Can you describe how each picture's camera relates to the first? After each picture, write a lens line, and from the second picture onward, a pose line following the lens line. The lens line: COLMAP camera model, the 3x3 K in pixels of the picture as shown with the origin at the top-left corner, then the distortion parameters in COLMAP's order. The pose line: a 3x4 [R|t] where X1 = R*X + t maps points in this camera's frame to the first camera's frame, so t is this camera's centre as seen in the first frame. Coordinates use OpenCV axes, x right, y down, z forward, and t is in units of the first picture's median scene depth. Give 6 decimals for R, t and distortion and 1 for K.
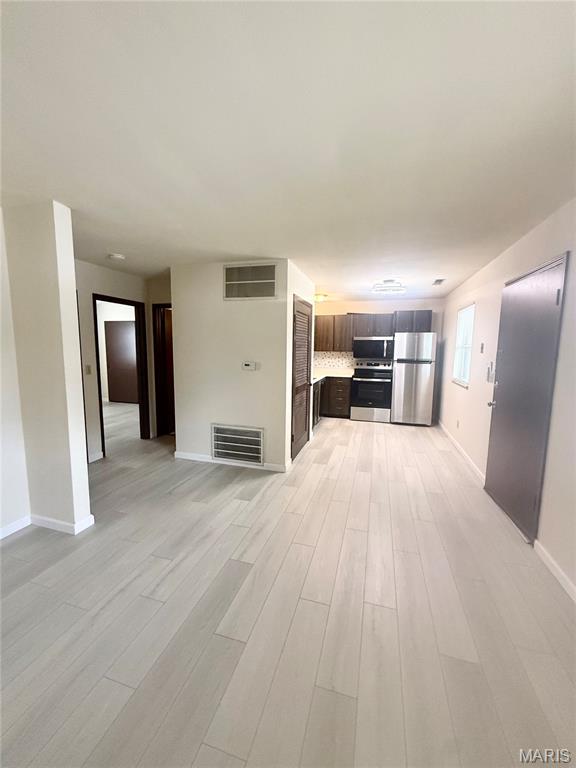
lens RADIAL K [[311.2, 0, 284.3], [0, 311.2, 381.2], [0, 0, 1]] dist [0.003172, -0.000585]
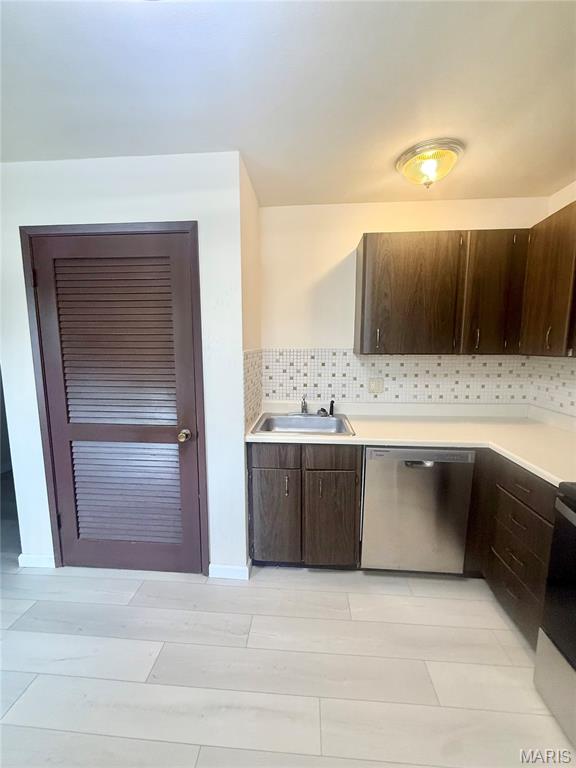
lens RADIAL K [[311.2, 0, 285.3], [0, 311.2, 384.1], [0, 0, 1]] dist [0.003172, -0.000585]
pose [[0.206396, 0.084400, -0.974822, 0.366463], [-0.115659, 0.991393, 0.061347, -0.067033], [0.971609, 0.100085, 0.214381, 0.791518]]
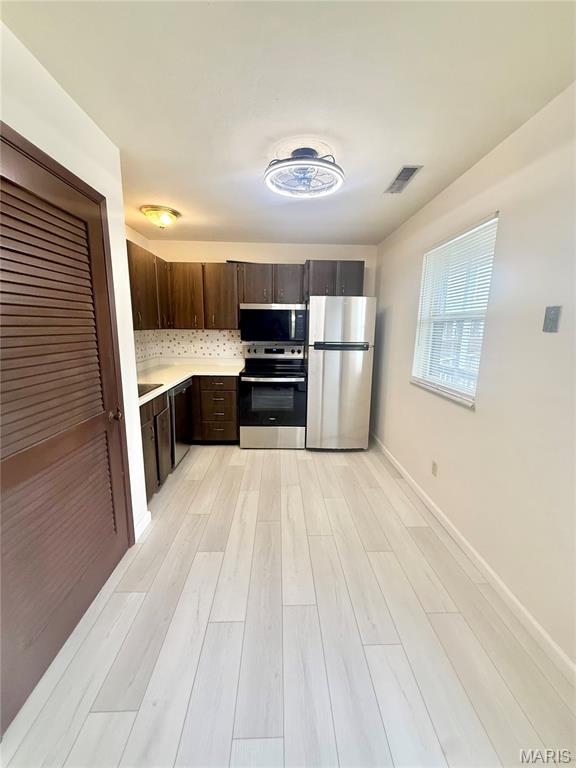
lens RADIAL K [[311.2, 0, 285.6], [0, 311.2, 384.9], [0, 0, 1]] dist [0.003172, -0.000585]
pose [[0.951223, -0.058551, 0.302898, 0.127433], [0.034181, 0.995782, 0.085146, -0.041891], [-0.306606, -0.070639, 0.949212, 0.444009]]
